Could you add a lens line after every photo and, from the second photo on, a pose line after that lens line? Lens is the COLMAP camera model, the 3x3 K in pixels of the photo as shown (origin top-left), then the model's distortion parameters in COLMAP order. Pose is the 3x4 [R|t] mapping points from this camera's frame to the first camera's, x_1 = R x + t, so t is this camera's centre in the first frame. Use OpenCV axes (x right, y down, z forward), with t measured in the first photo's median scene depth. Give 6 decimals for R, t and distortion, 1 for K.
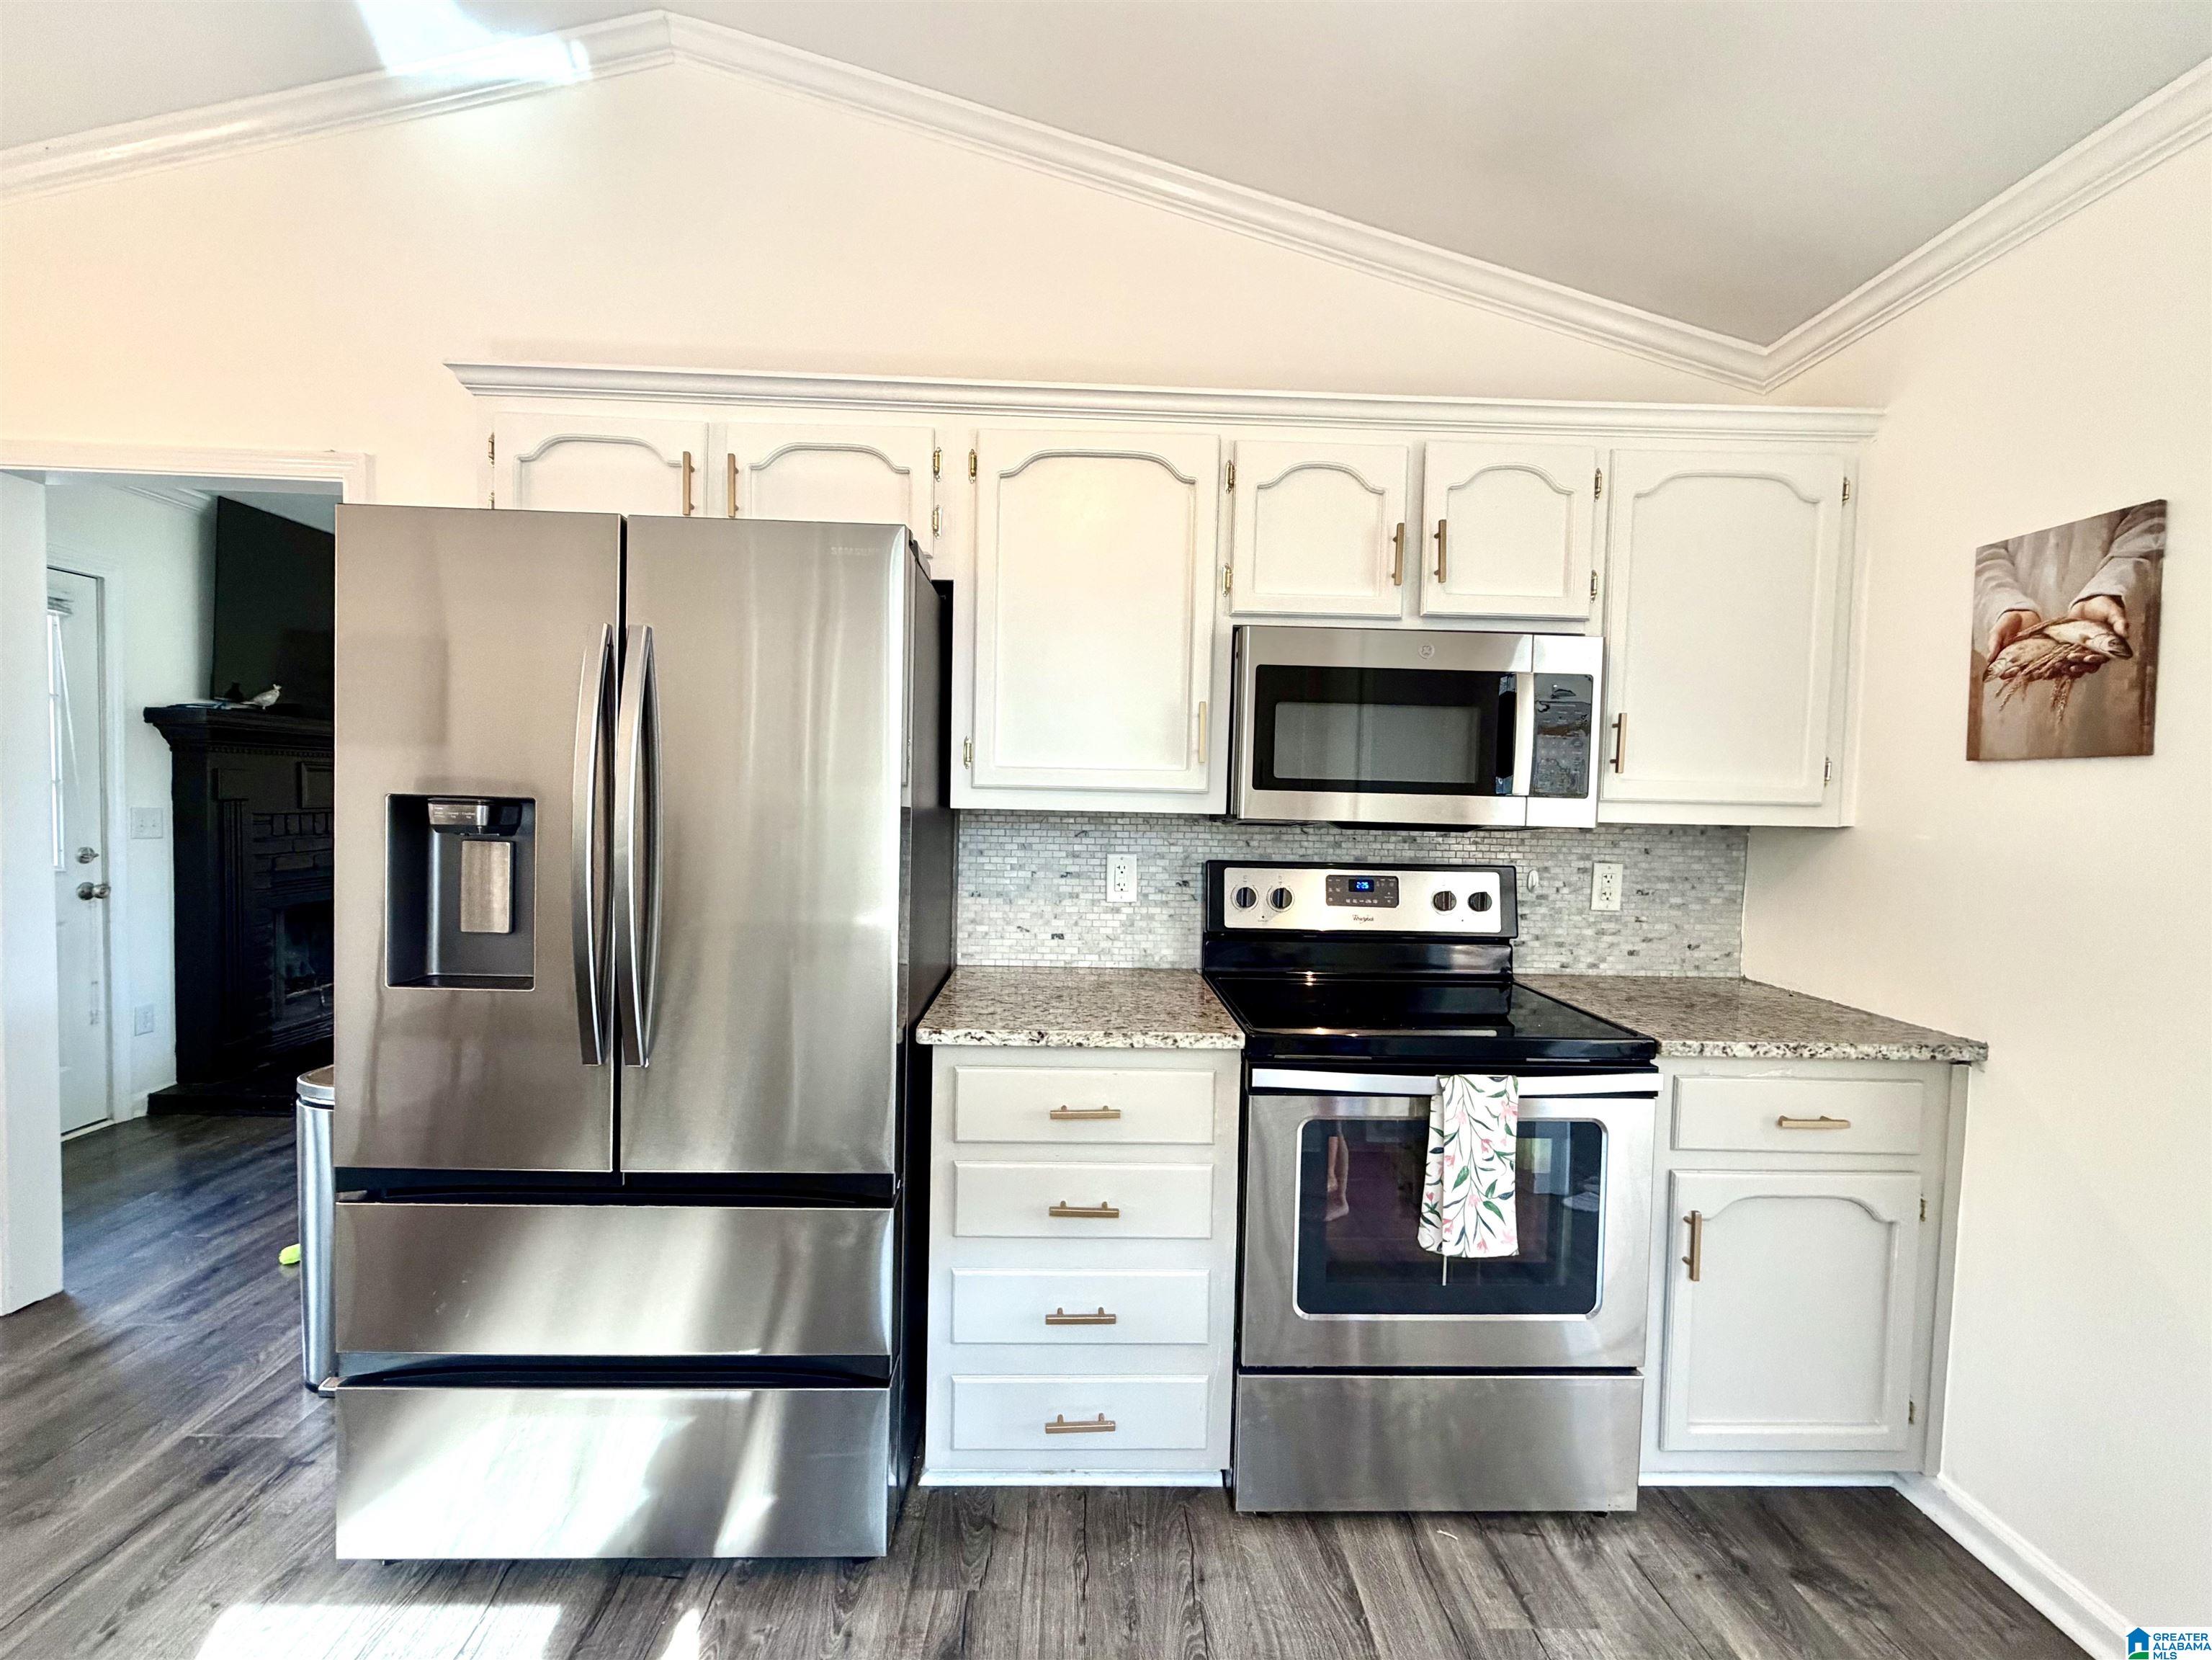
lens RADIAL K [[942.4, 0, 1107.6], [0, 942.4, 832.5], [0, 0, 1]] dist [0.004237, -0.000904]
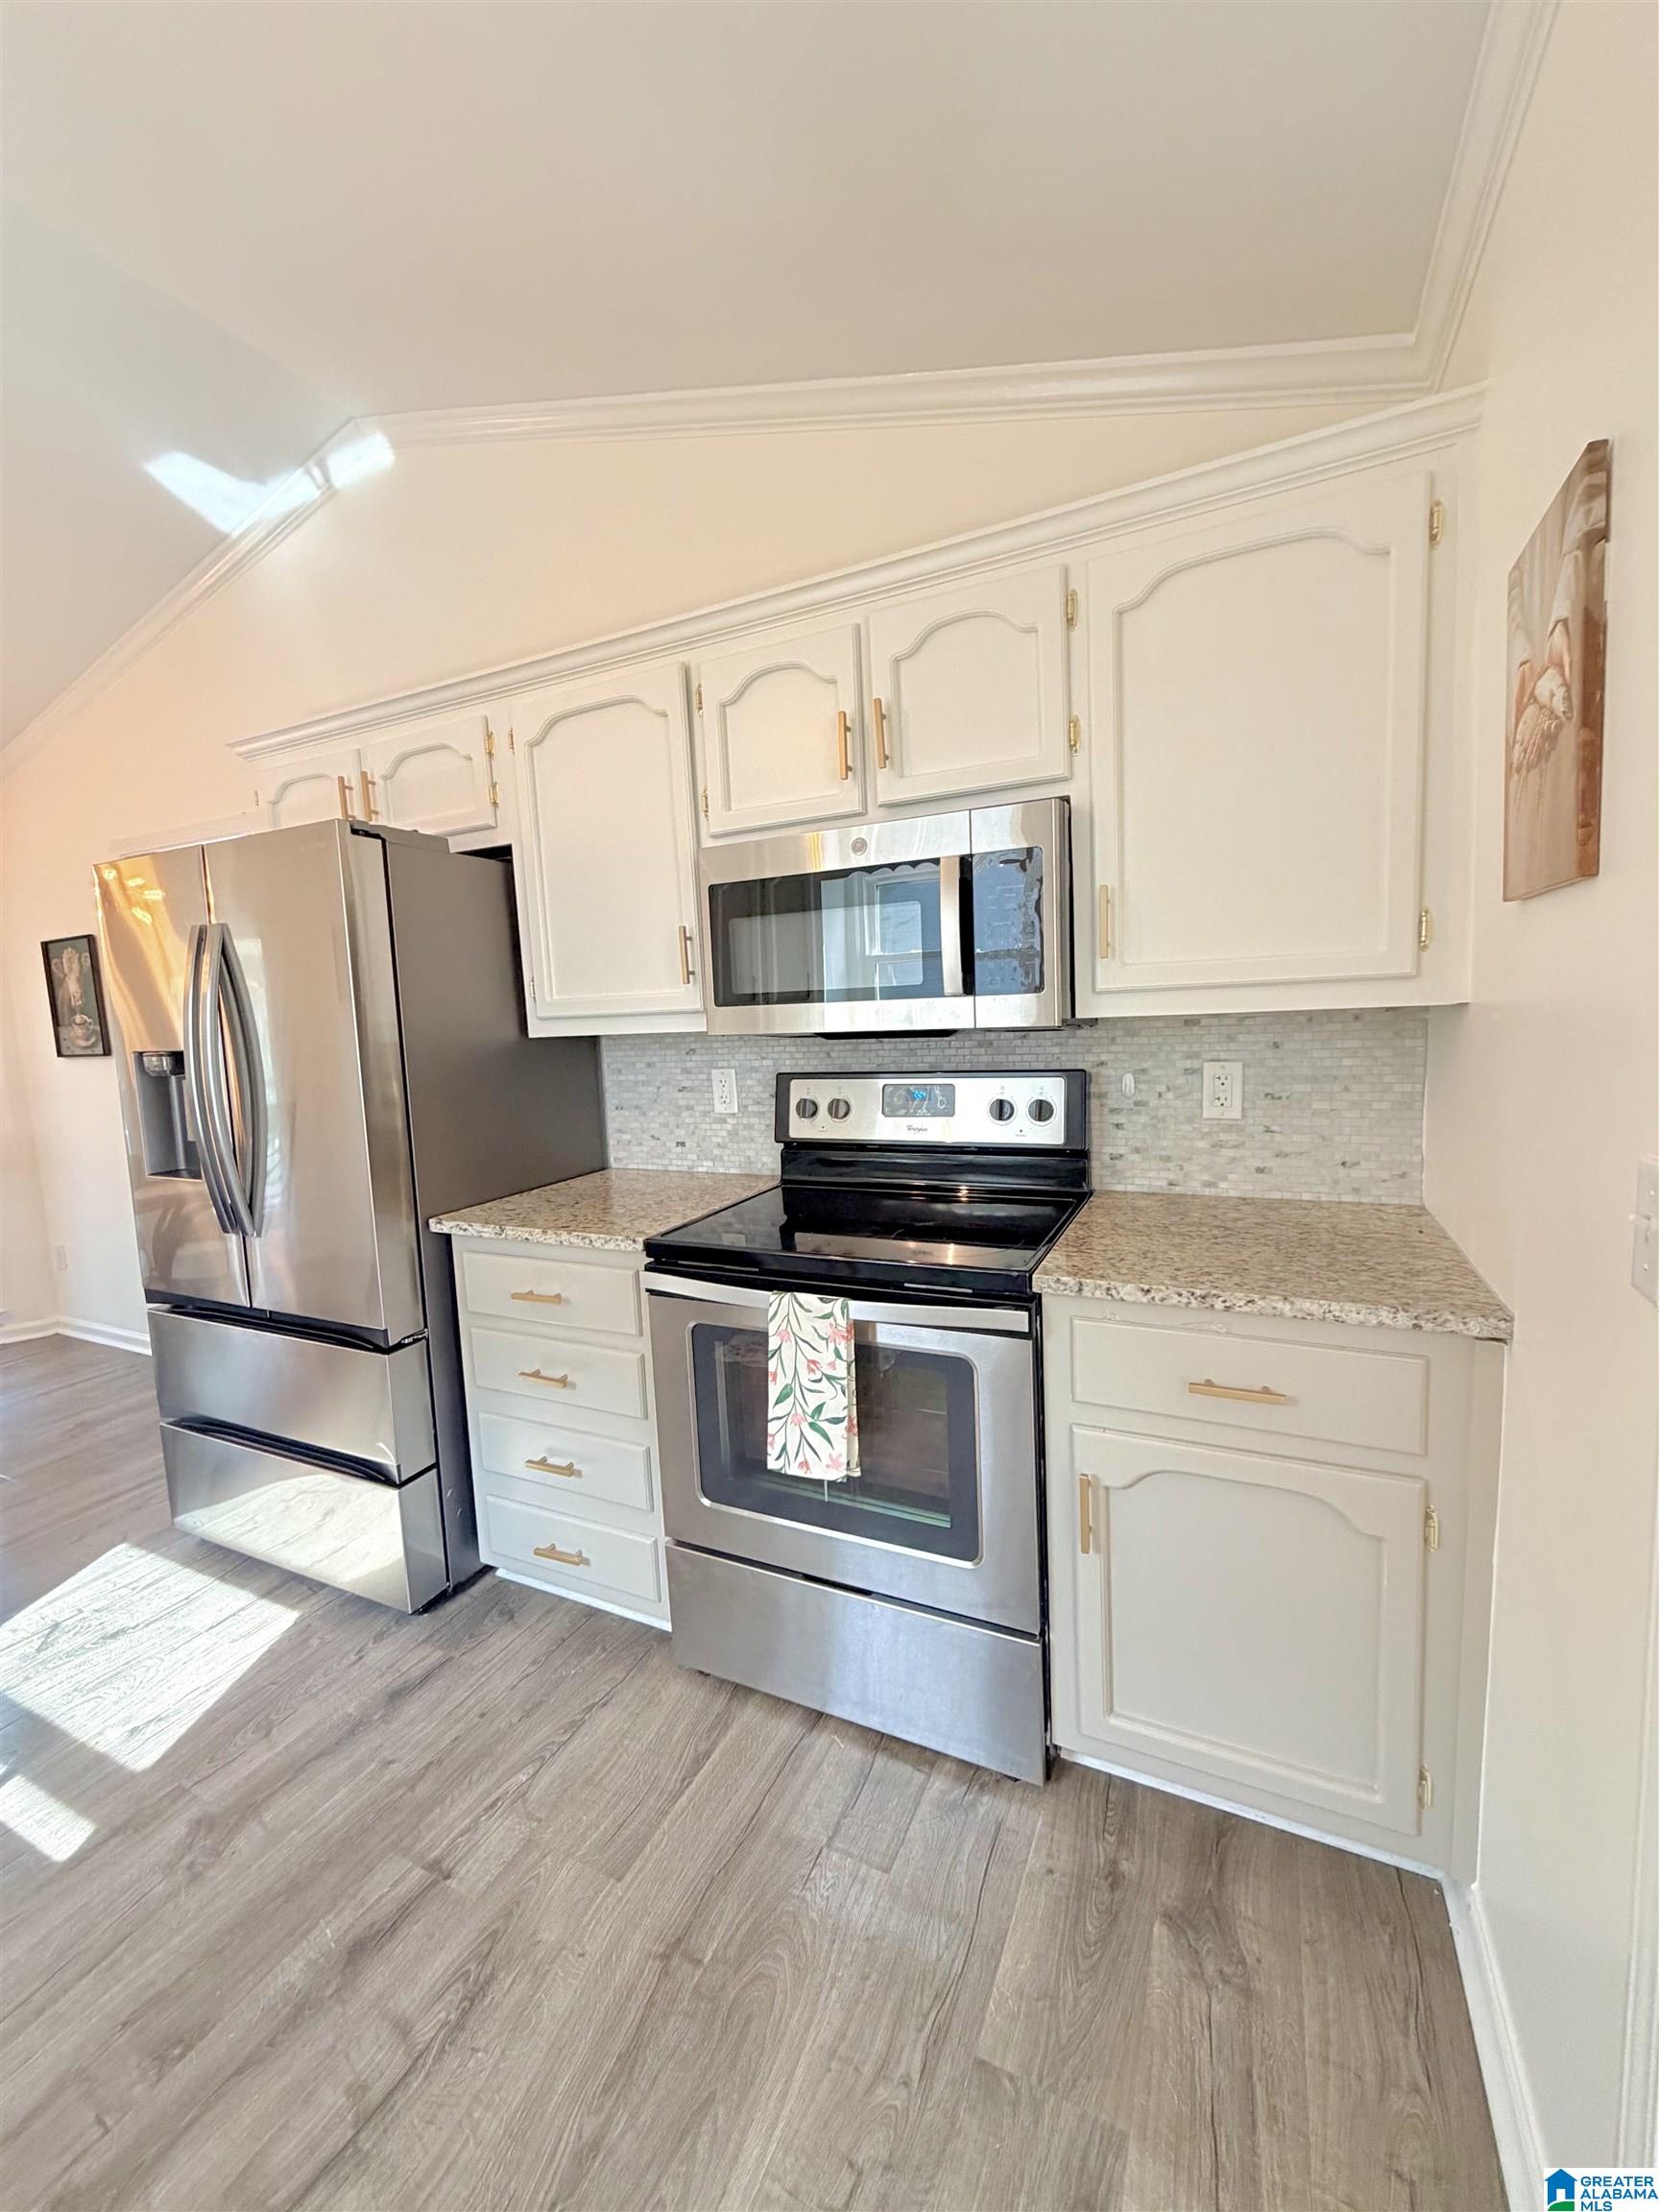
lens RADIAL K [[881.4, 0, 829.6], [0, 881.4, 1100.0], [0, 0, 1]] dist [0.001268, 0.000478]
pose [[0.886697, -0.014257, -0.462131, 0.606131], [0.047283, 0.997080, 0.059962, 0.003685], [0.459926, -0.075019, 0.884782, 0.163966]]
